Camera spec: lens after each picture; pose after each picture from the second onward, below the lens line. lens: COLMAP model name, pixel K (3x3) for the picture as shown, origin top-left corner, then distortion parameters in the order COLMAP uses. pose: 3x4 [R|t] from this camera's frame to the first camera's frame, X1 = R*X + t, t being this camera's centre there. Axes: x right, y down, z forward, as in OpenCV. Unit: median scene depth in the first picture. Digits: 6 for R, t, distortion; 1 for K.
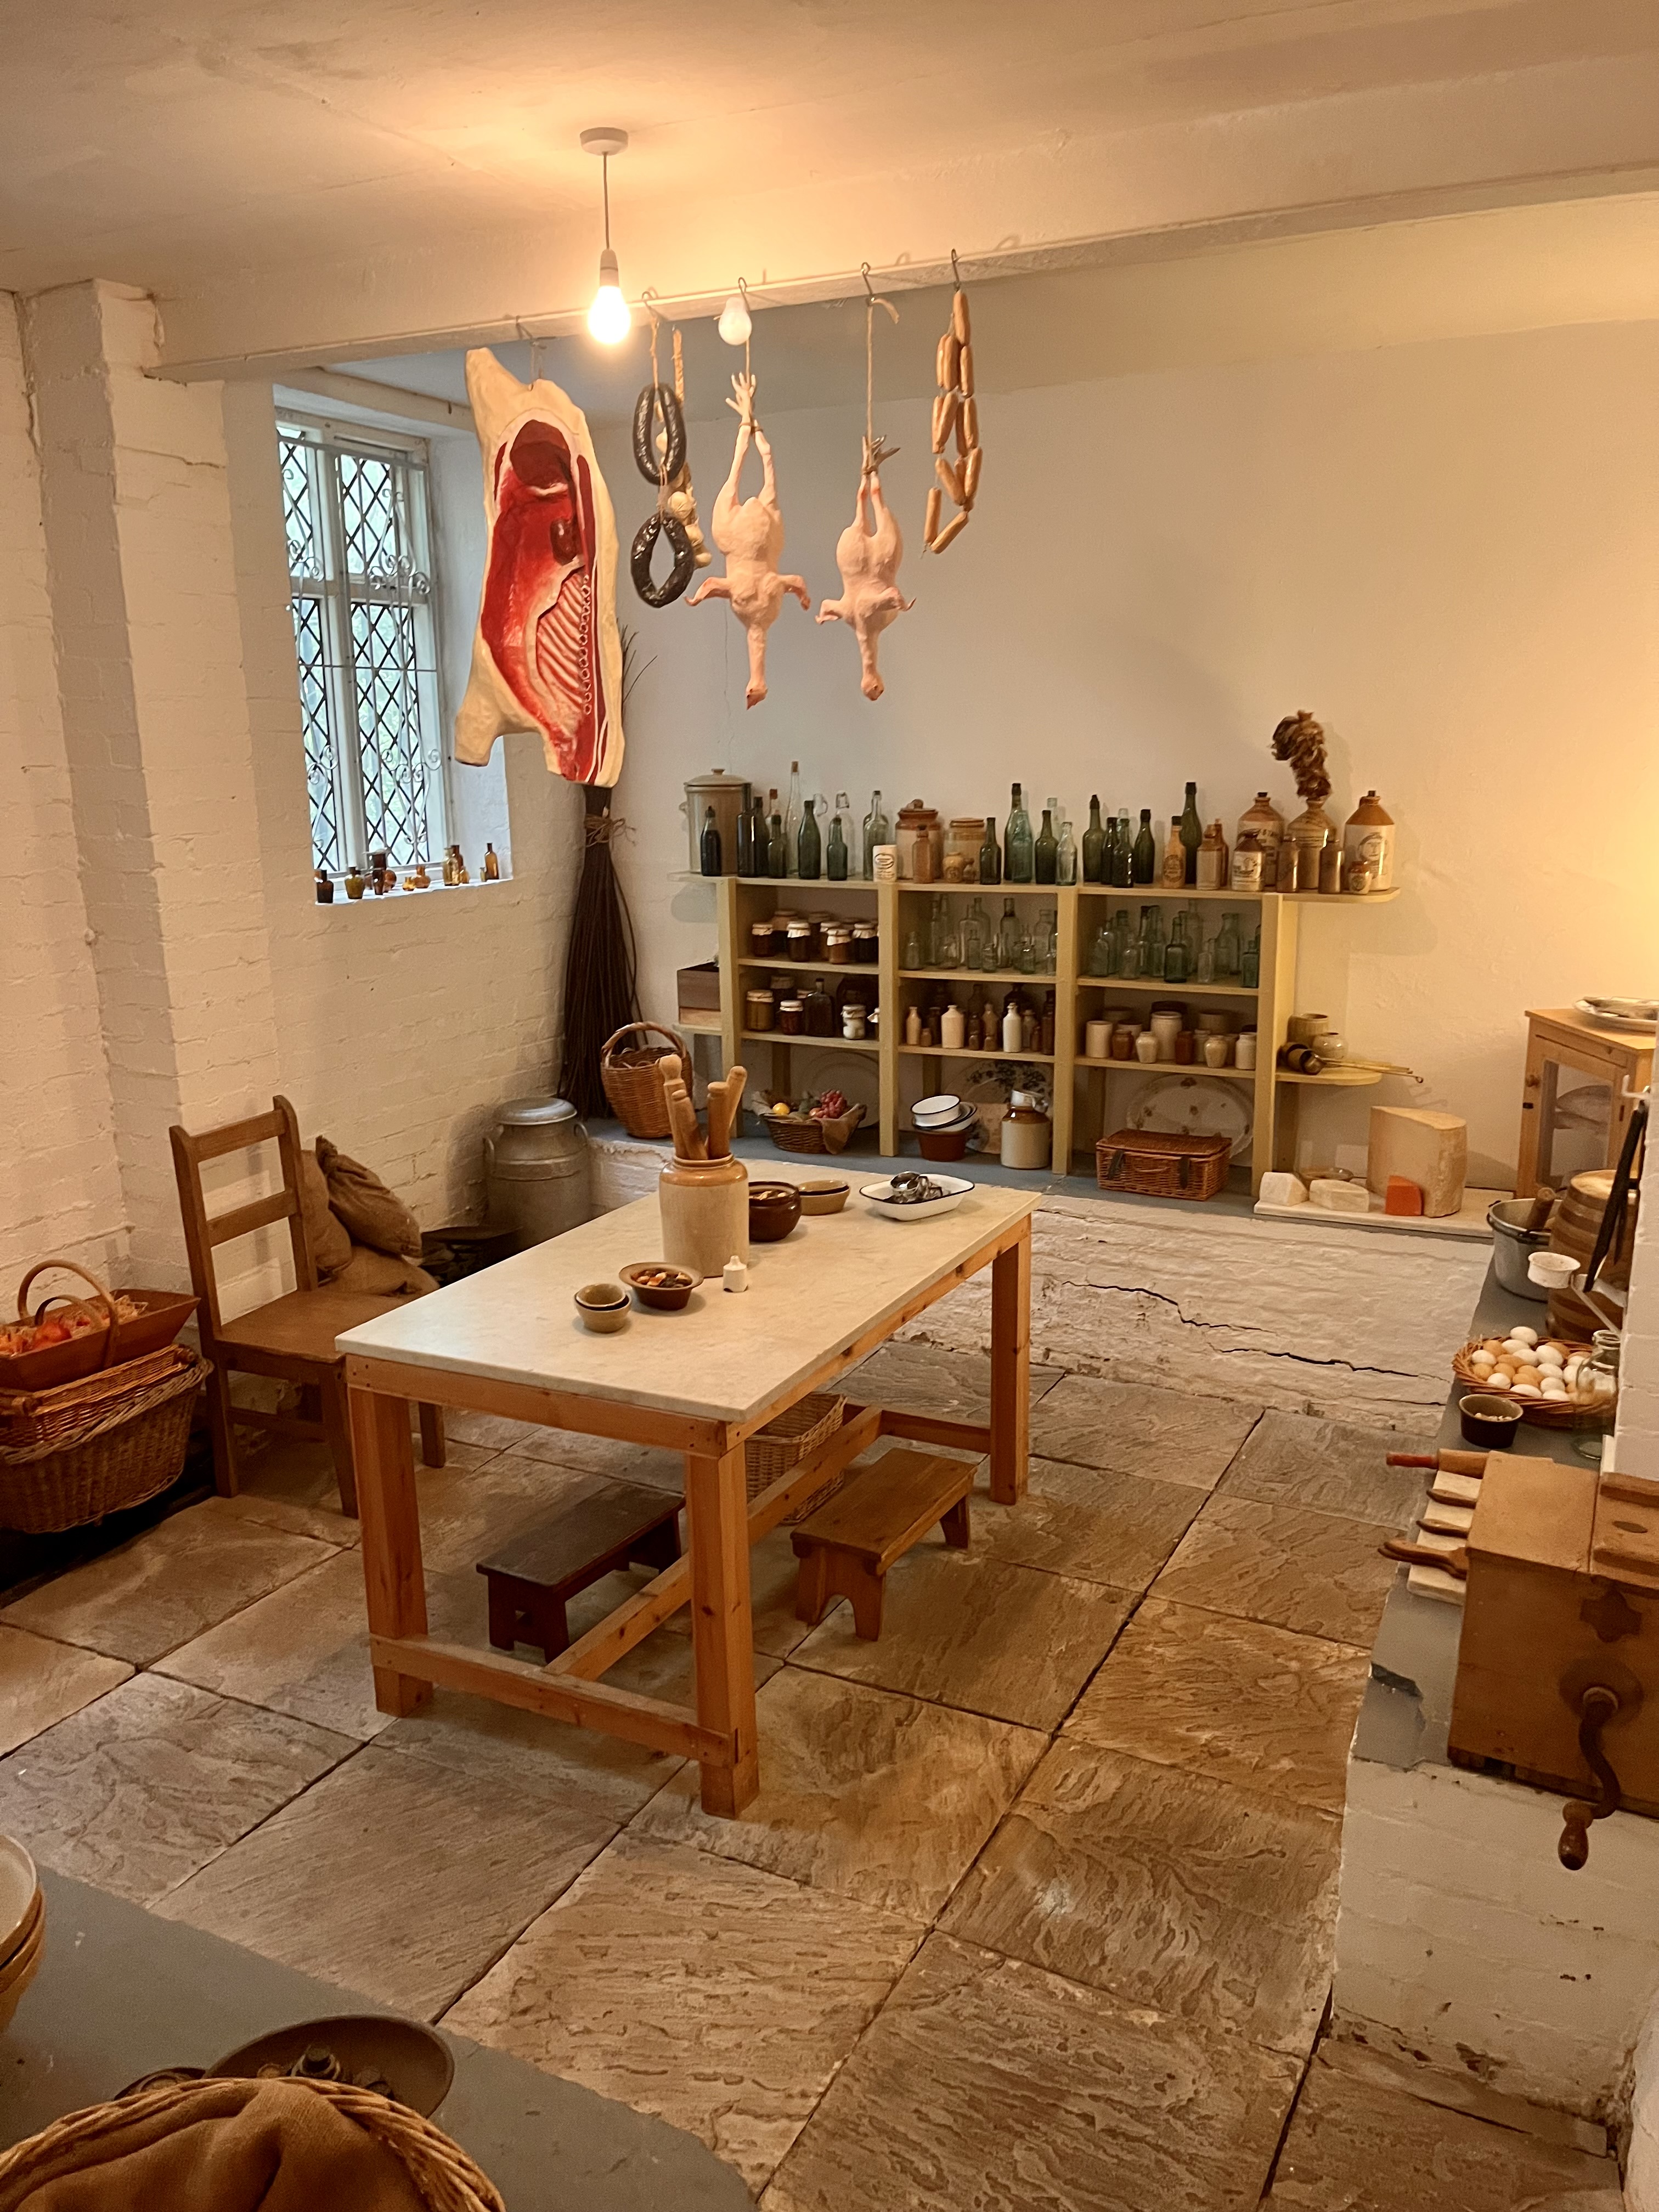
lens RADIAL K [[1722.1, 0, 829.5], [0, 1722.1, 1106.0], [0, 0, 1]] dist [0.108304, -0.165466]
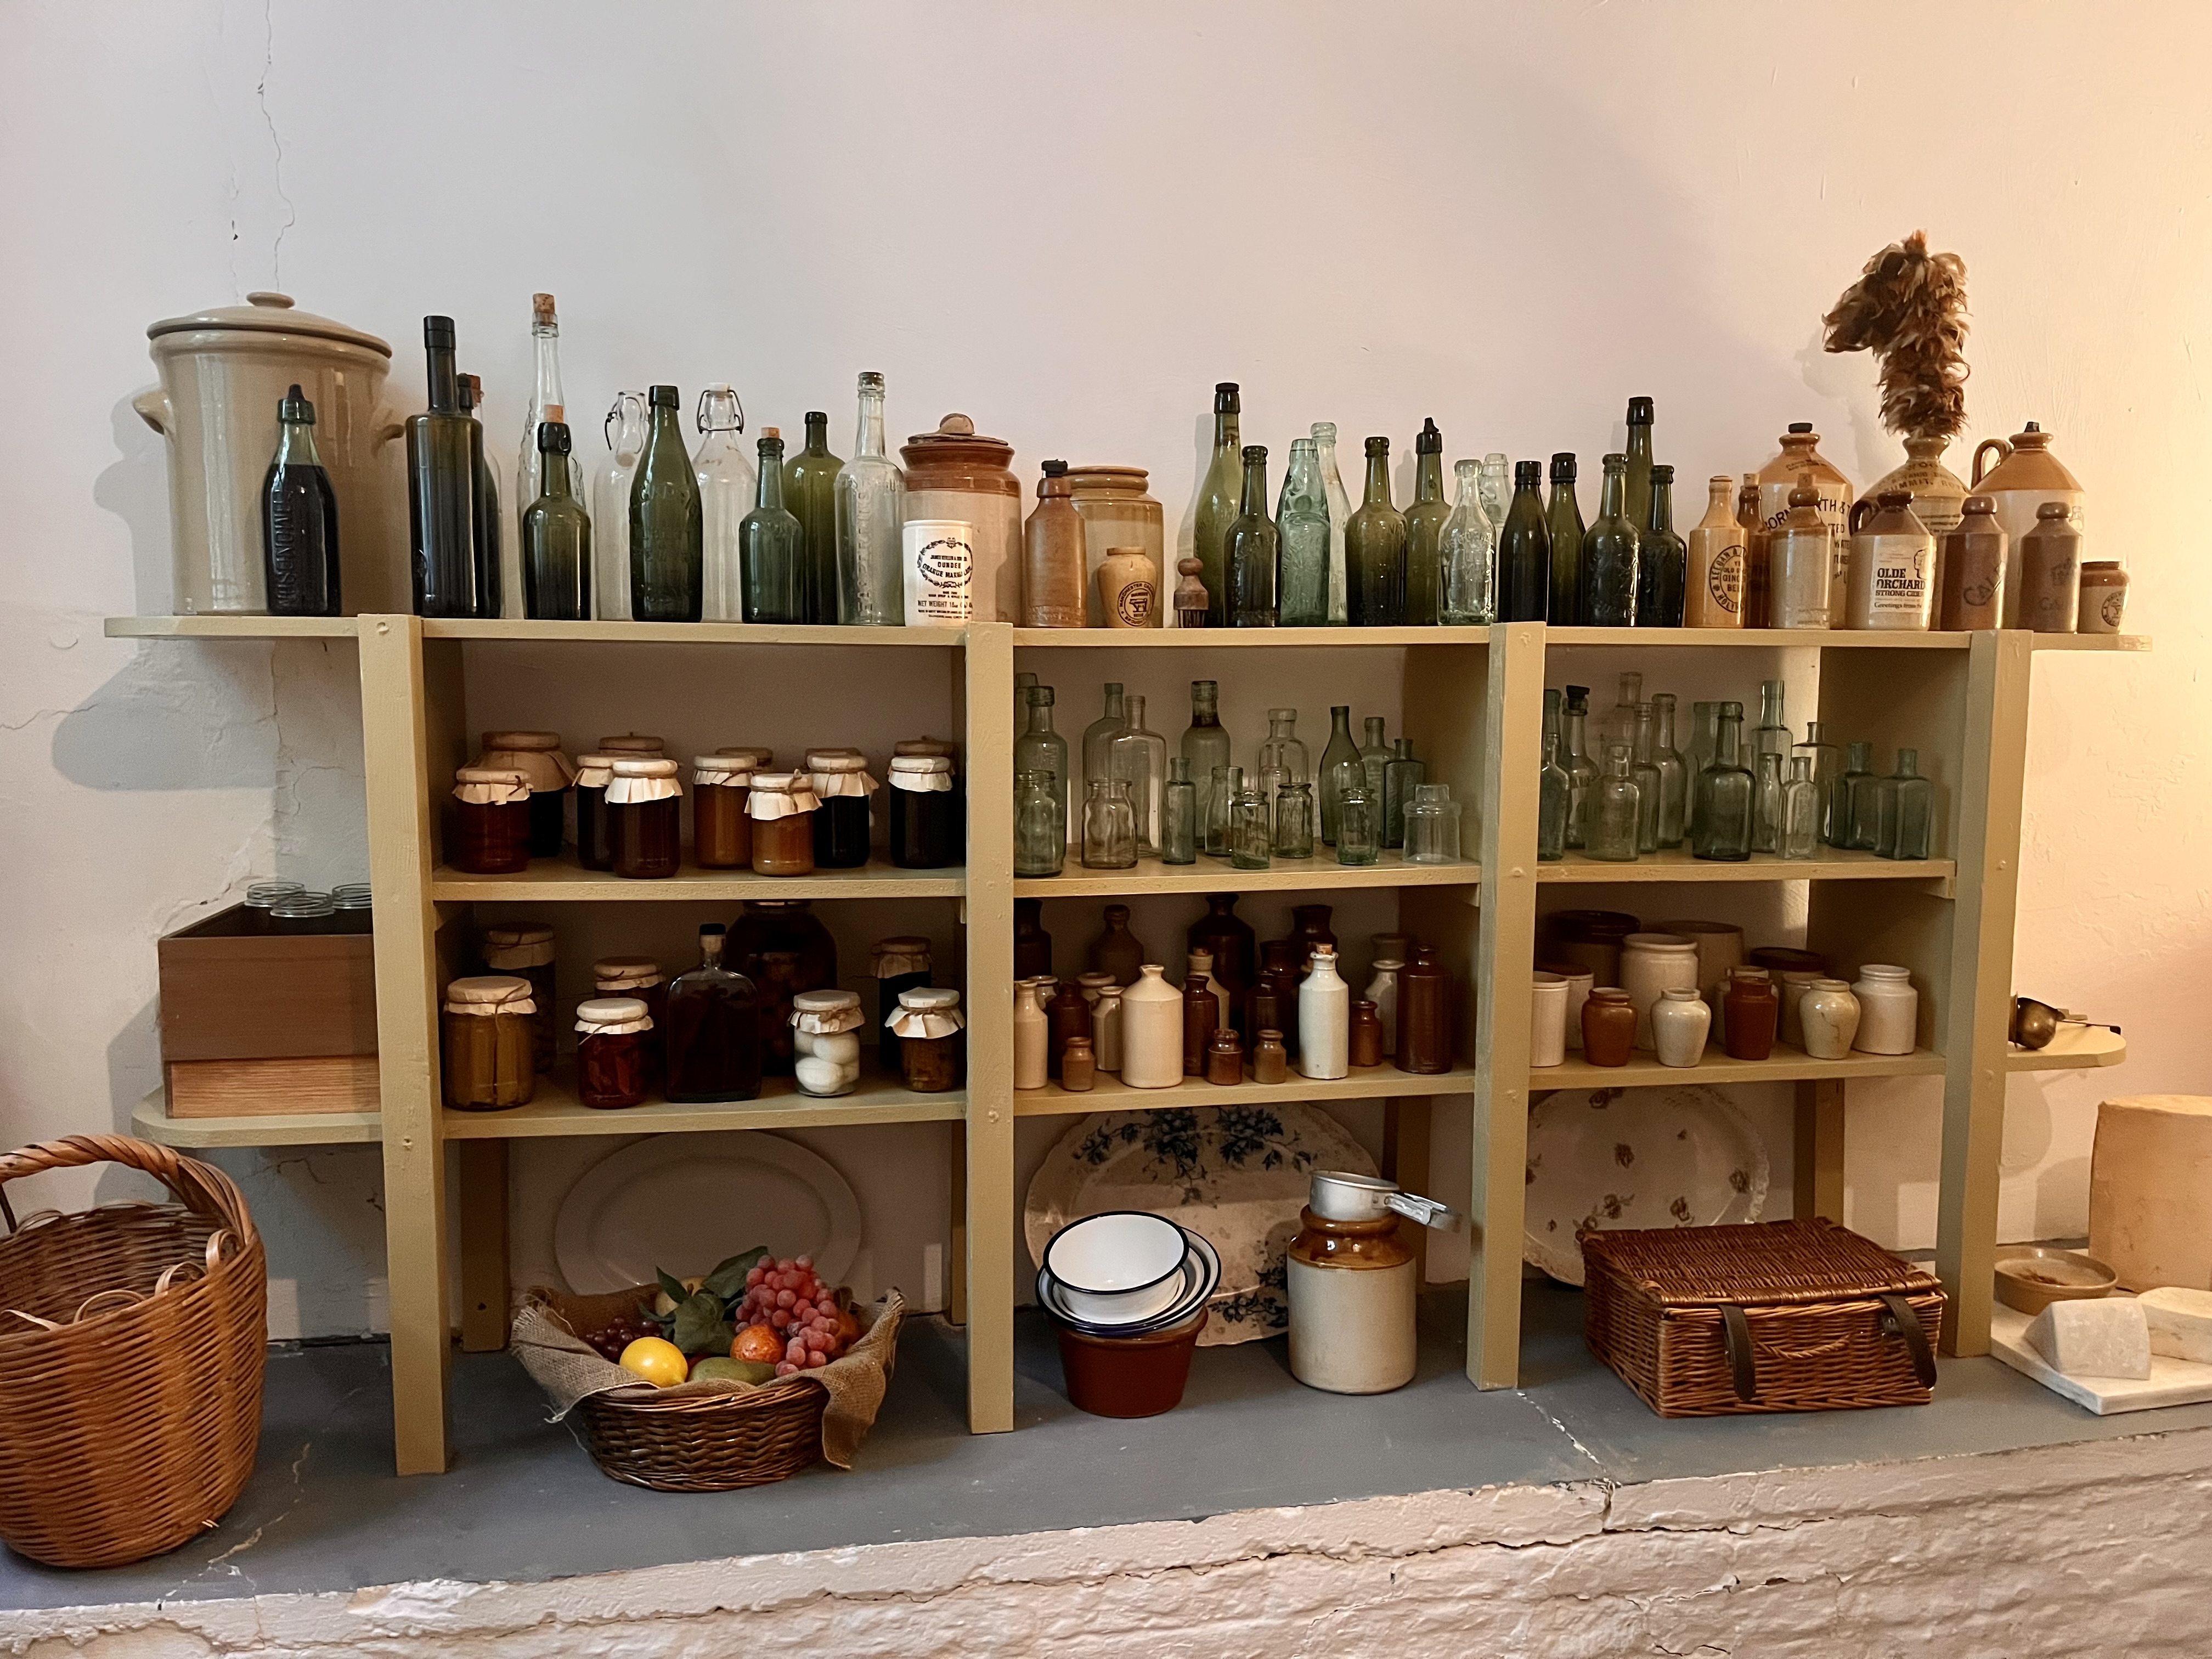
lens RADIAL K [[1722.1, 0, 1152.4], [0, 1722.1, 825.3], [0, 0, 1]] dist [0.108304, -0.165466]
pose [[0.784693, -0.044932, 0.618254, -0.150931], [0.116650, 0.990254, -0.076085, -0.060190], [-0.608810, 0.131823, 0.782287, 0.717425]]
